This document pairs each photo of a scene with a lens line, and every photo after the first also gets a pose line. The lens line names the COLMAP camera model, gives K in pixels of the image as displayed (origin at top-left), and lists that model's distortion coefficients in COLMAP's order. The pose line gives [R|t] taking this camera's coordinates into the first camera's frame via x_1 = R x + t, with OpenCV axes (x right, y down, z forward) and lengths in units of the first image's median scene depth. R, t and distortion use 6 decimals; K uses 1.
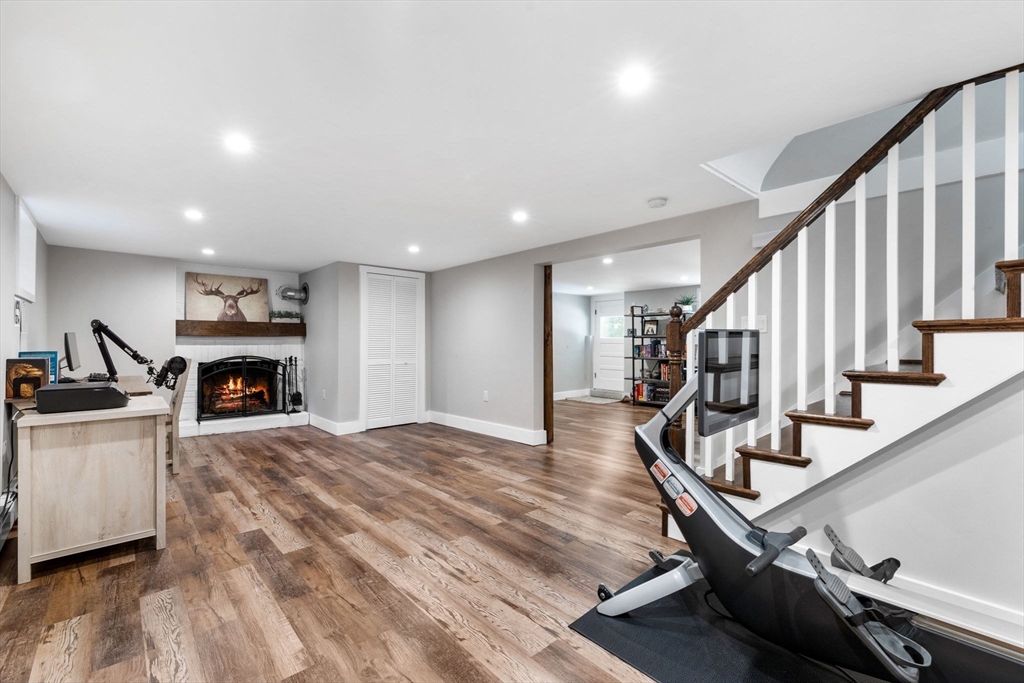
lens RADIAL K [[436.5, 0, 509.3], [0, 436.5, 340.3], [0, 0, 1]] dist [0.001475, -0.000083]
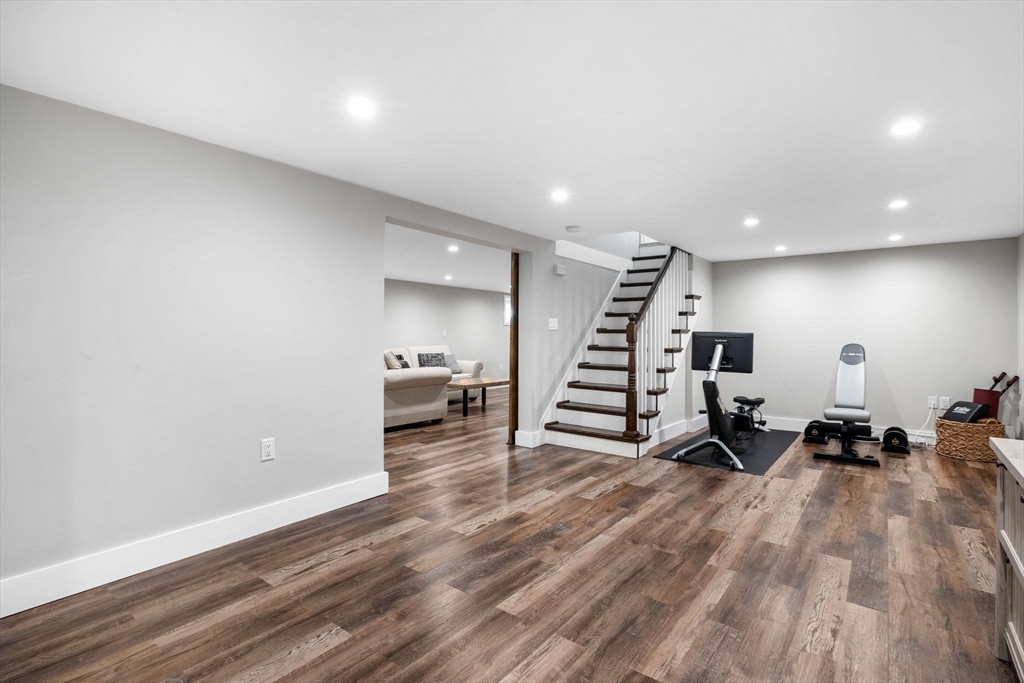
lens RADIAL K [[436.5, 0, 509.3], [0, 436.5, 340.3], [0, 0, 1]] dist [0.001475, -0.000083]
pose [[-0.124972, -0.010558, 0.992104, -1.118070], [-0.011202, 0.999895, 0.009230, -0.020577], [-0.992097, -0.009960, -0.125078, 1.511577]]
